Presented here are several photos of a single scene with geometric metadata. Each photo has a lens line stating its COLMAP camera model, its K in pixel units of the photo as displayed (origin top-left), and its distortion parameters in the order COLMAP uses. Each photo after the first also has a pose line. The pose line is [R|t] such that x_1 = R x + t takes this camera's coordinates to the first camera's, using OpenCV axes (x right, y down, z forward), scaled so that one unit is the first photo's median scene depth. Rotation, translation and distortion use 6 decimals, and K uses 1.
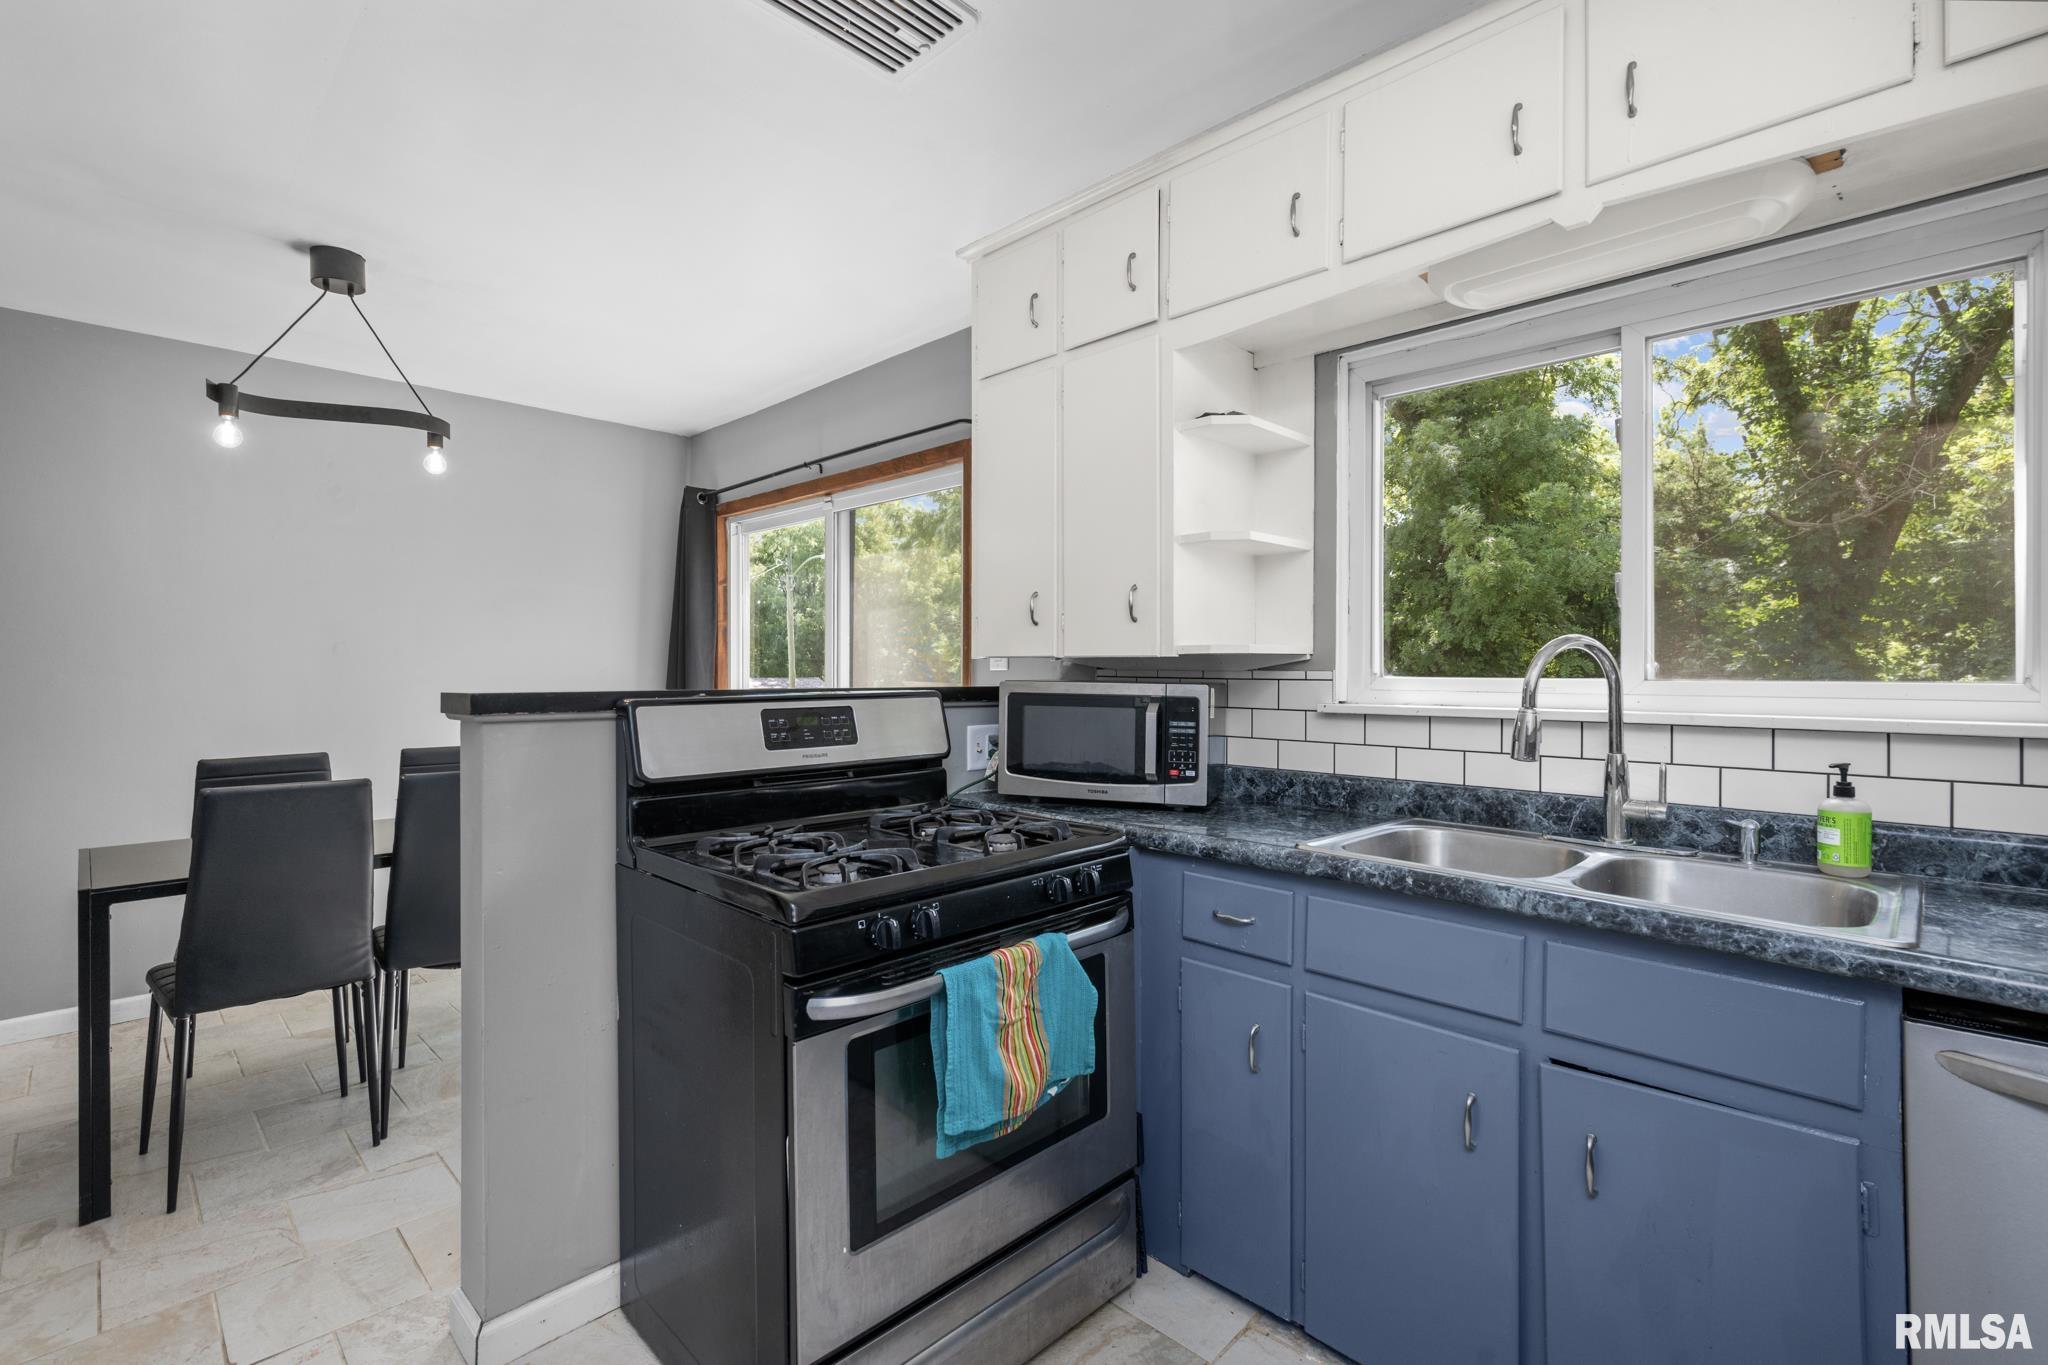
lens RADIAL K [[913.5, 0, 1019.5], [0, 913.5, 671.5], [0, 0, 1]] dist [0.001551, 0.000575]
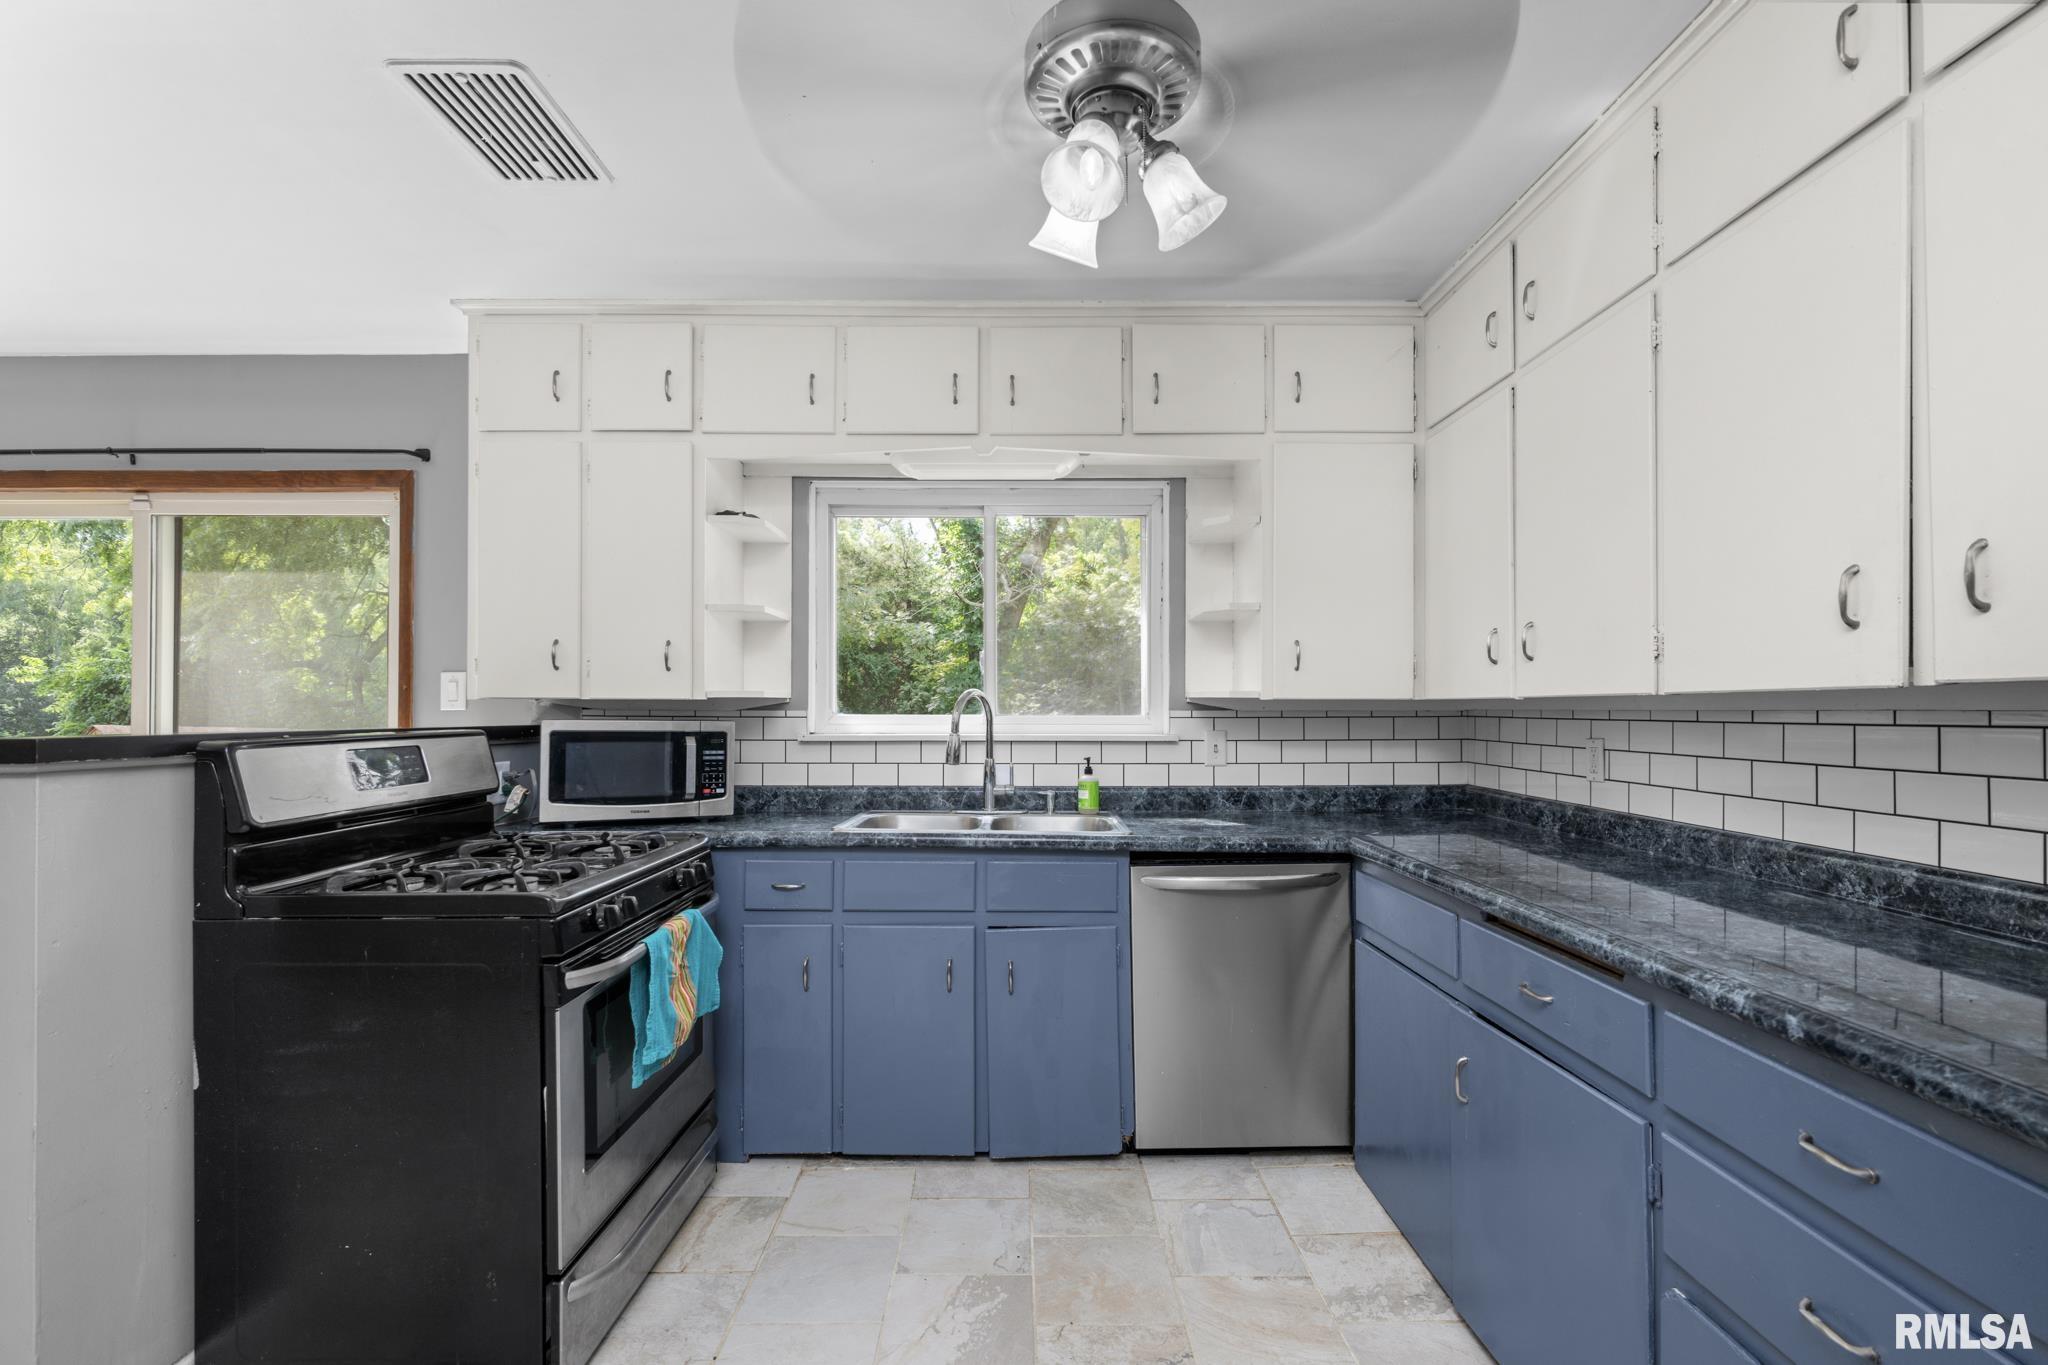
lens RADIAL K [[907.6, 0, 1022.8], [0, 907.6, 701.8], [0, 0, 1]] dist [-0.000646, -0.000184]
pose [[0.712044, 0.004775, 0.702119, -0.412107], [0.002678, 0.999951, -0.009516, 0.000186], [-0.702130, 0.008656, 0.711996, -0.208646]]
